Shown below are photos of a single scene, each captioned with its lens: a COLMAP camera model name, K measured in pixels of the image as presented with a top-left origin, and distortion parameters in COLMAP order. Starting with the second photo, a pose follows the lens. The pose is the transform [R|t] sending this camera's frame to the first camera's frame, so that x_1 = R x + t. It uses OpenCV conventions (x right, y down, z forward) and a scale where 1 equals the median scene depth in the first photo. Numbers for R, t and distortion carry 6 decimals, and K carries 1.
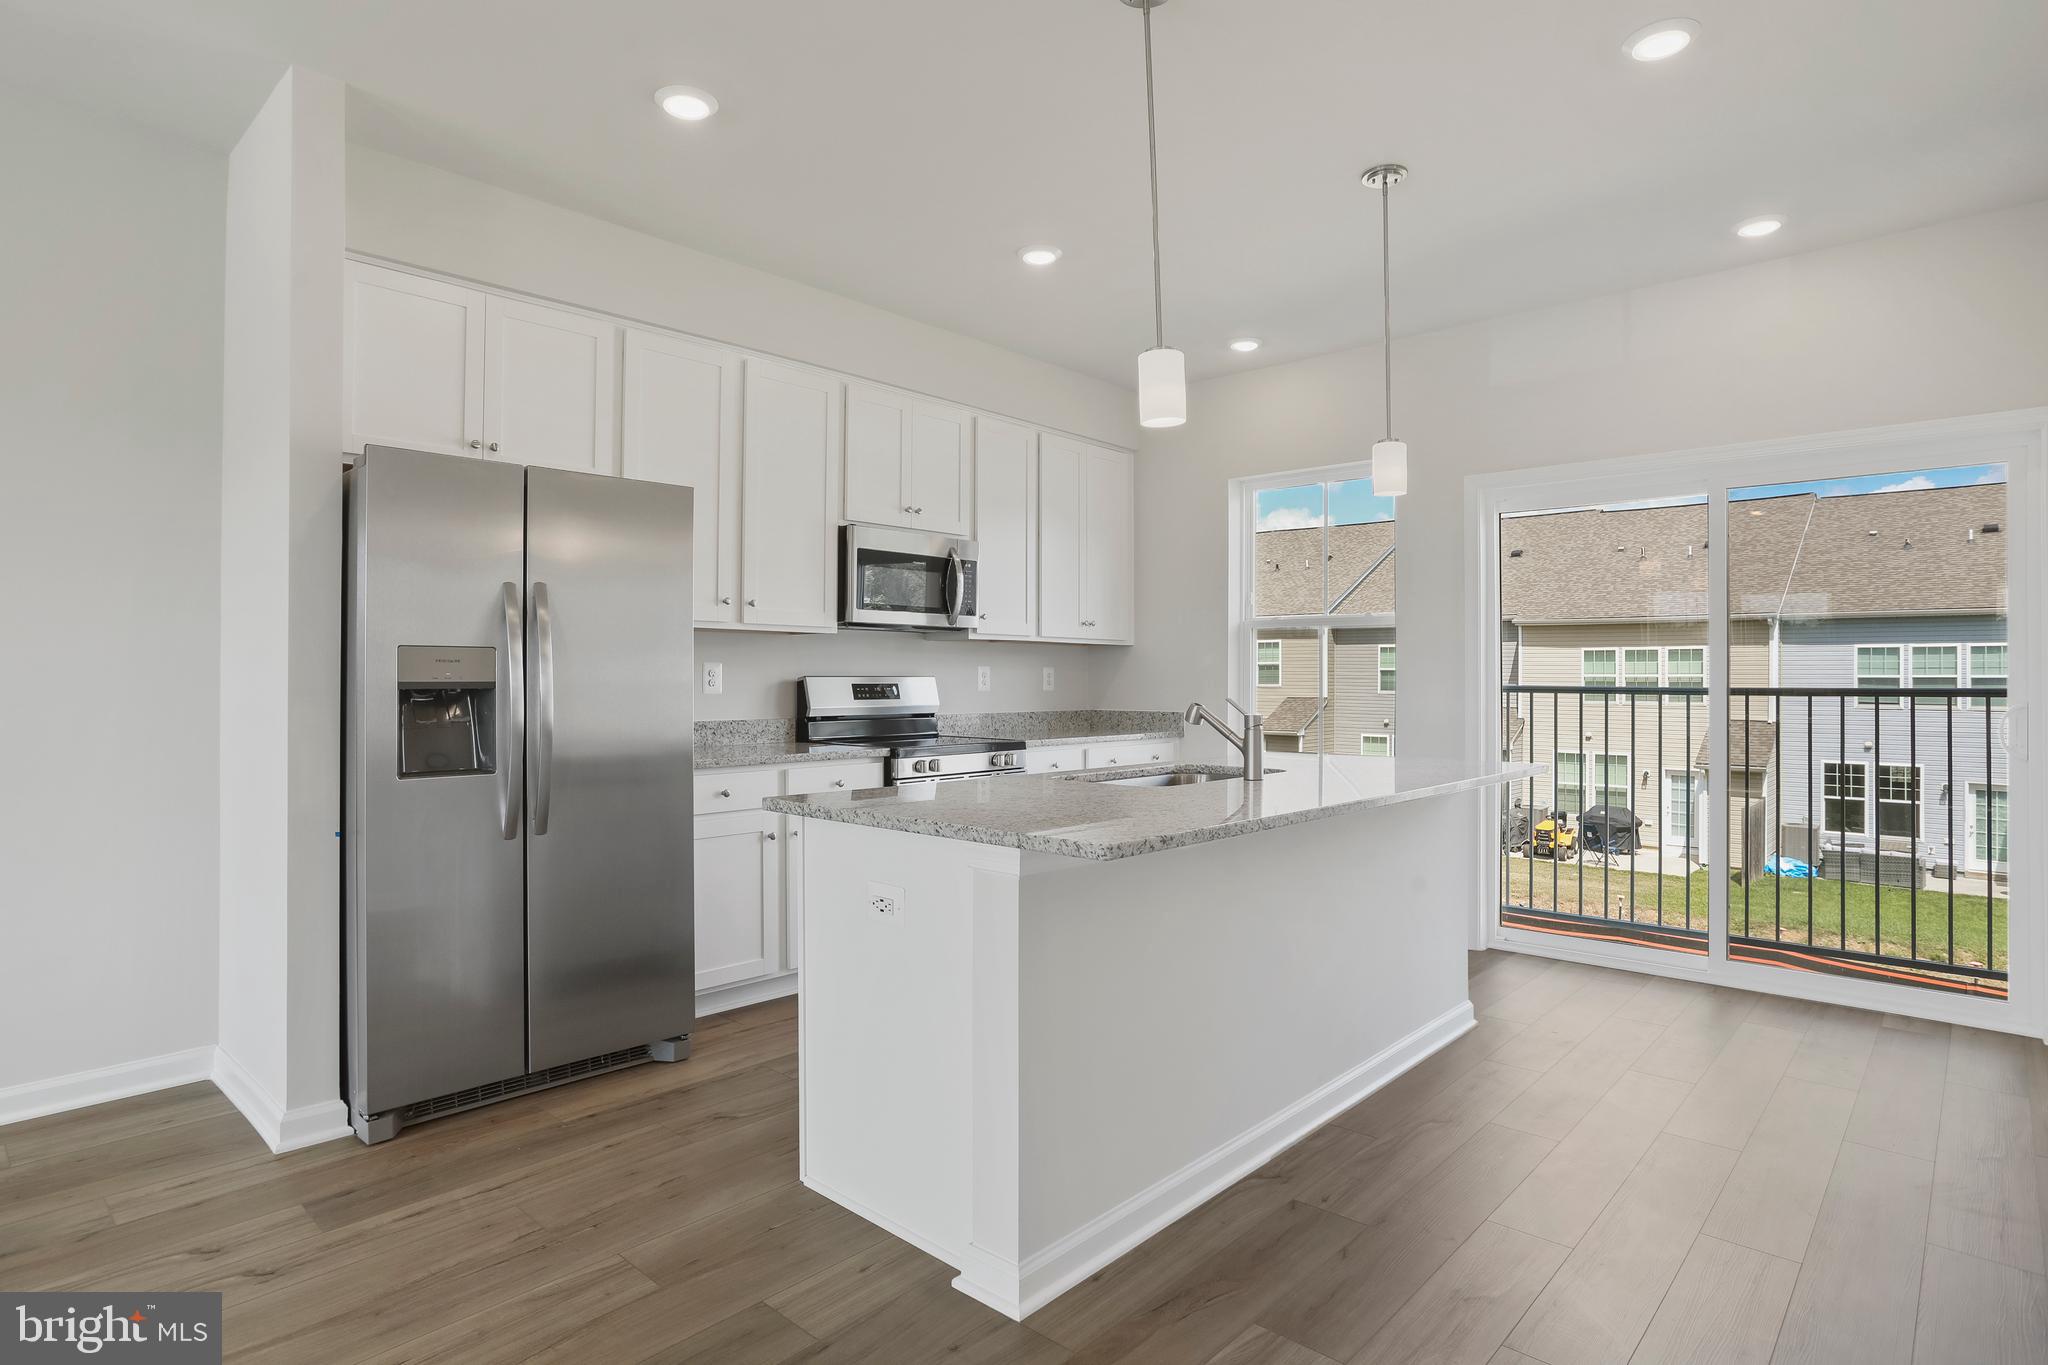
lens RADIAL K [[1068.5, 0, 1015.4], [0, 1068.5, 690.8], [0, 0, 1]] dist [-0.020530, 0.002875]
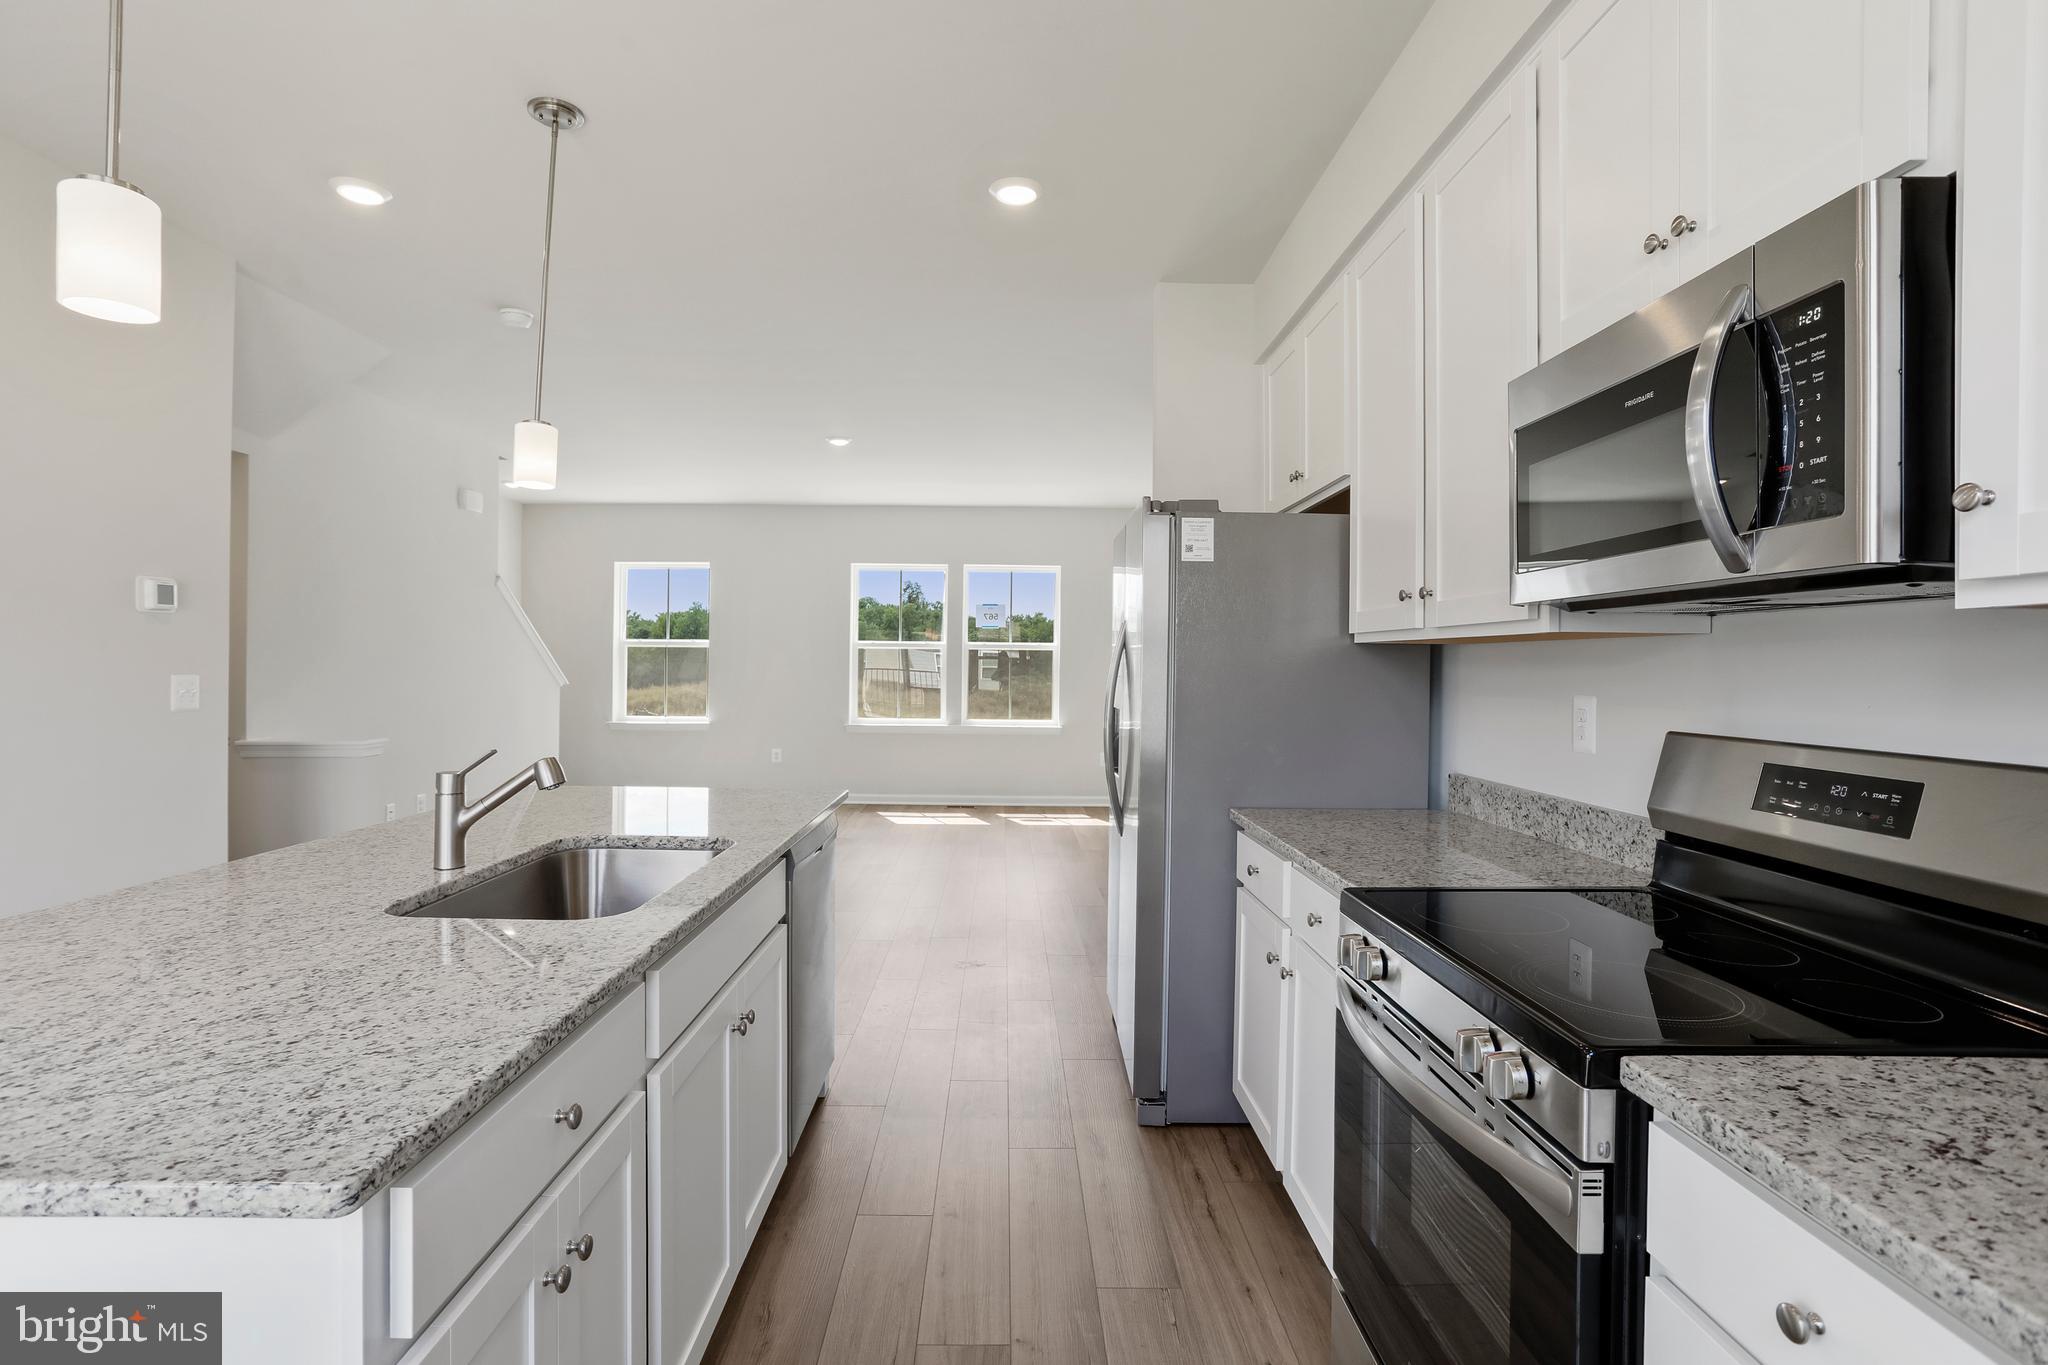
lens RADIAL K [[991.9, 0, 1015.1], [0, 991.9, 665.2], [0, 0, 1]] dist [-0.056356, 0.027178]
pose [[-0.723230, -0.012286, -0.690498, 0.211244], [-0.022337, 0.999735, 0.005608, -0.029899], [0.690246, 0.019479, -0.723313, 0.910389]]
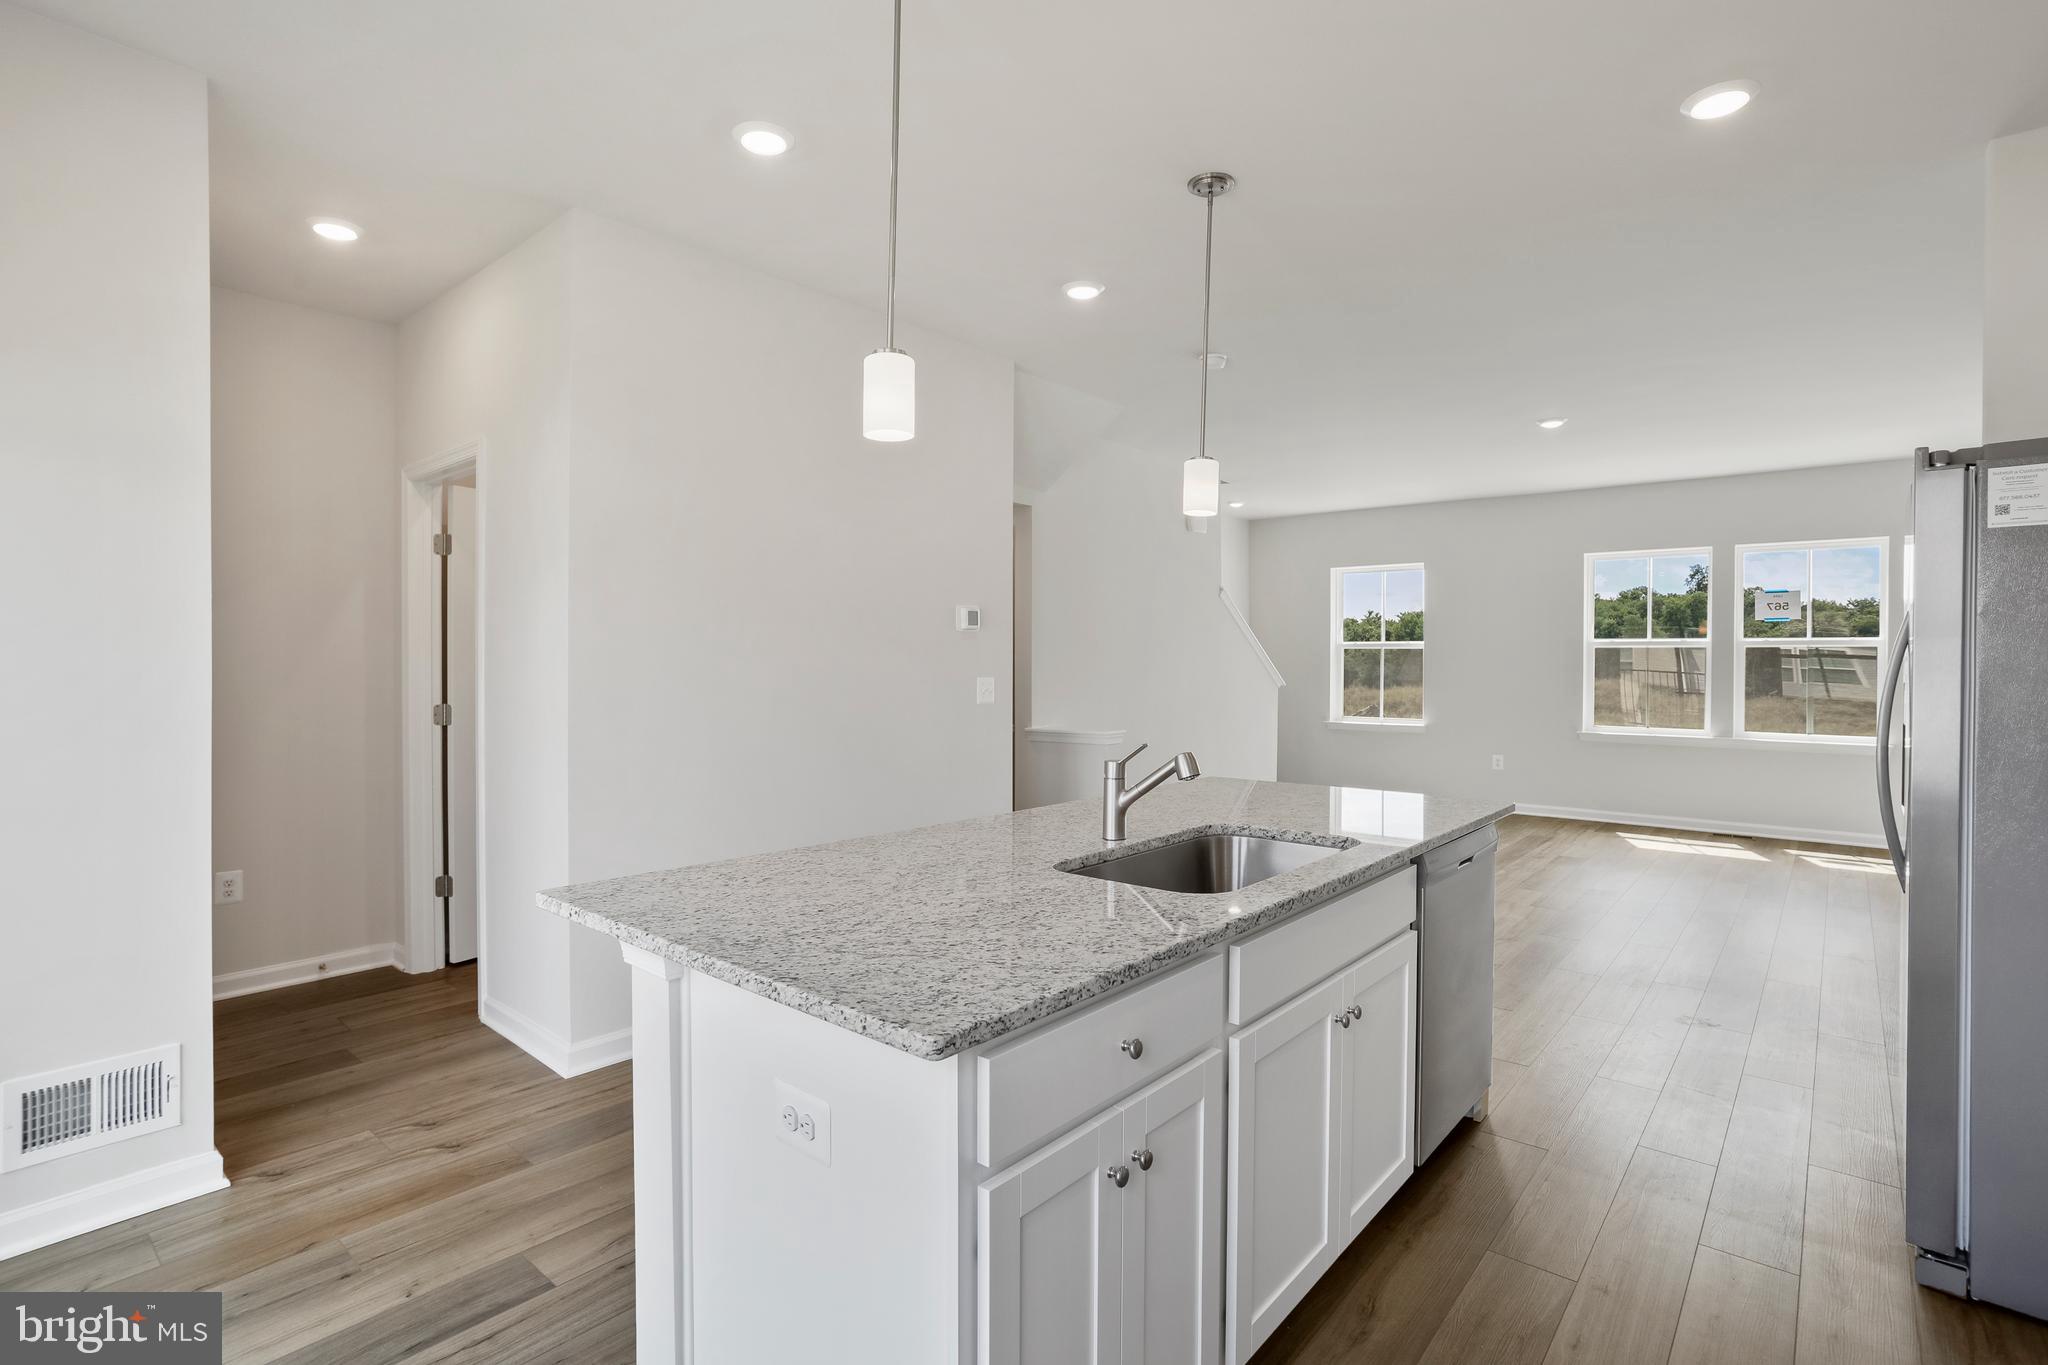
lens RADIAL K [[991.9, 0, 1023.4], [0, 991.9, 664.3], [0, 0, 1]] dist [-0.056356, 0.027178]
pose [[-0.998850, -0.008833, -0.047116, 0.177361], [-0.009611, 0.999821, 0.016320, -0.033794], [0.046964, 0.016754, -0.998756, 0.947851]]
